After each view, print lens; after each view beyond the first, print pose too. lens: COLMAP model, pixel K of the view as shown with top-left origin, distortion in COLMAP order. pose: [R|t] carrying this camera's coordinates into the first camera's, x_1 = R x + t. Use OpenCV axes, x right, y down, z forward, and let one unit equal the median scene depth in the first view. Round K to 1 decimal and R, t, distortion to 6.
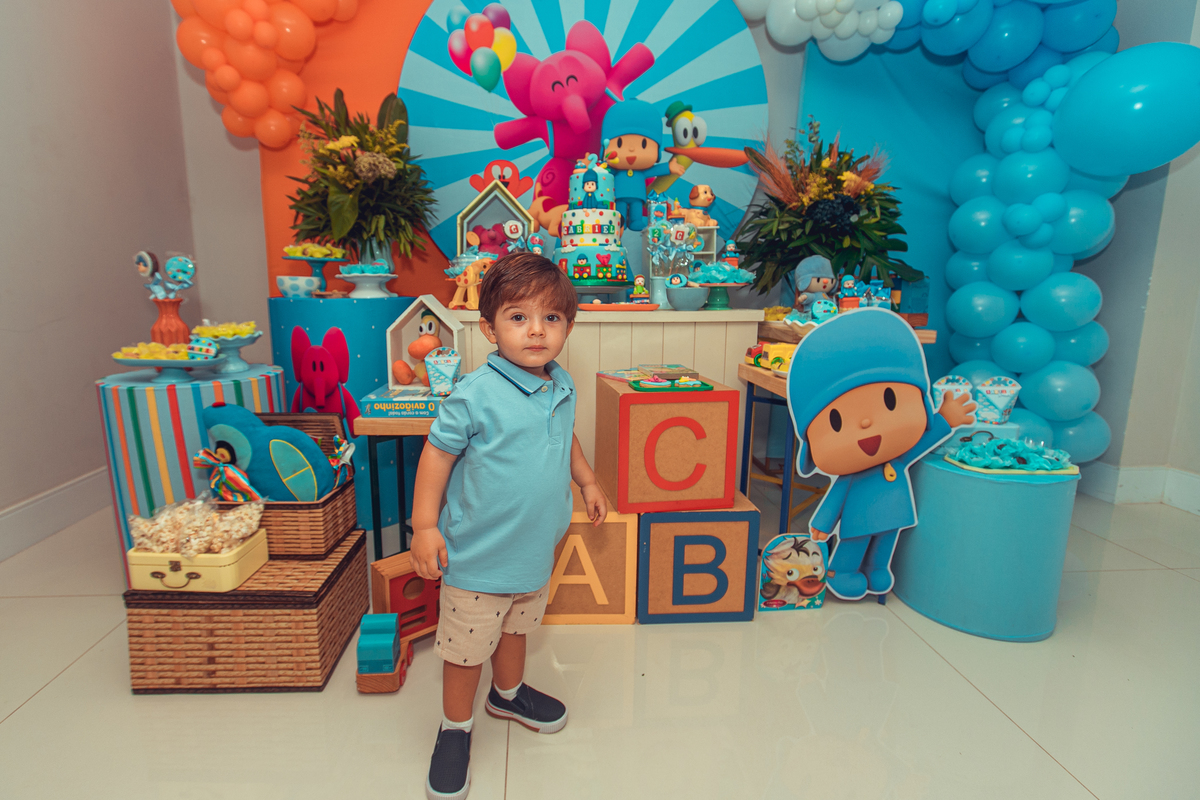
lens RADIAL K [[556.6, 0, 561.0], [0, 556.6, 377.6], [0, 0, 1]] dist [0.002219, -0.001875]
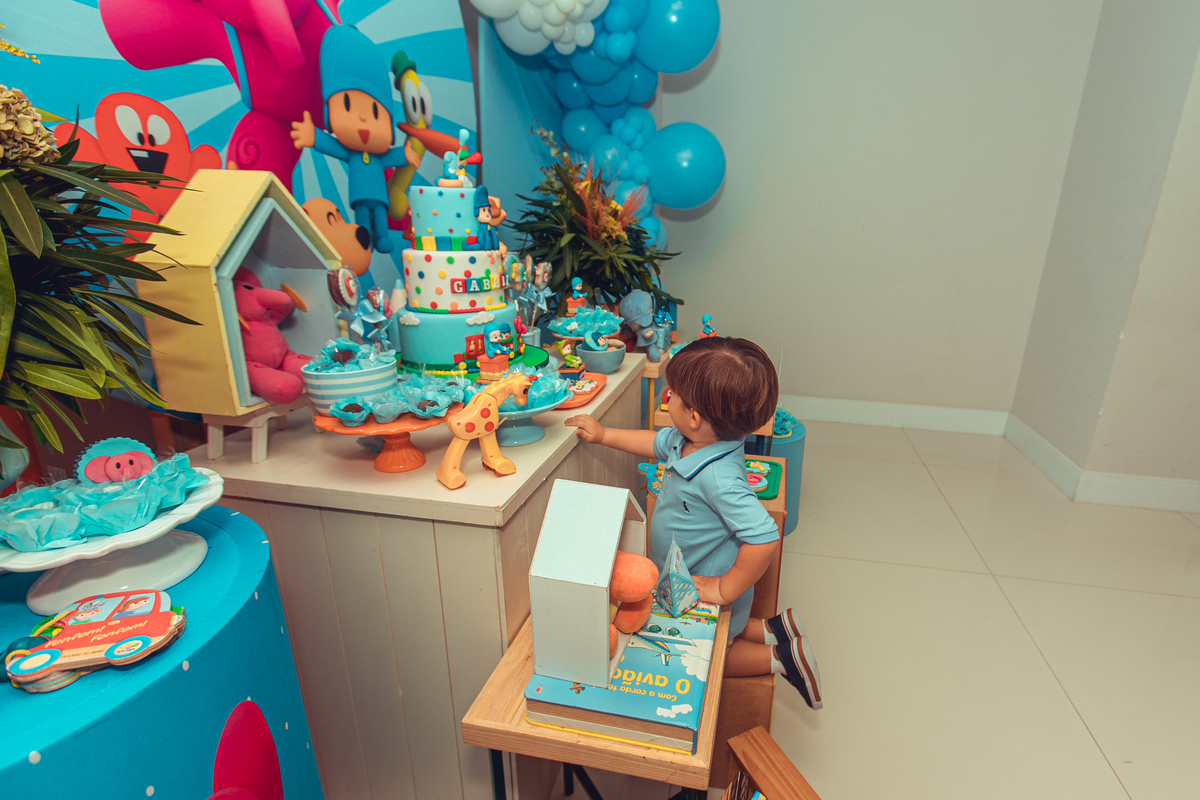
lens RADIAL K [[583.6, 0, 664.6], [0, 583.6, 408.7], [0, 0, 1]] dist [0.001233, 0.000755]
pose [[0.210695, -0.309024, 0.927422, -0.559232], [0.135353, 0.948803, 0.285399, -0.284935], [-0.968136, 0.065397, 0.241735, 0.637249]]
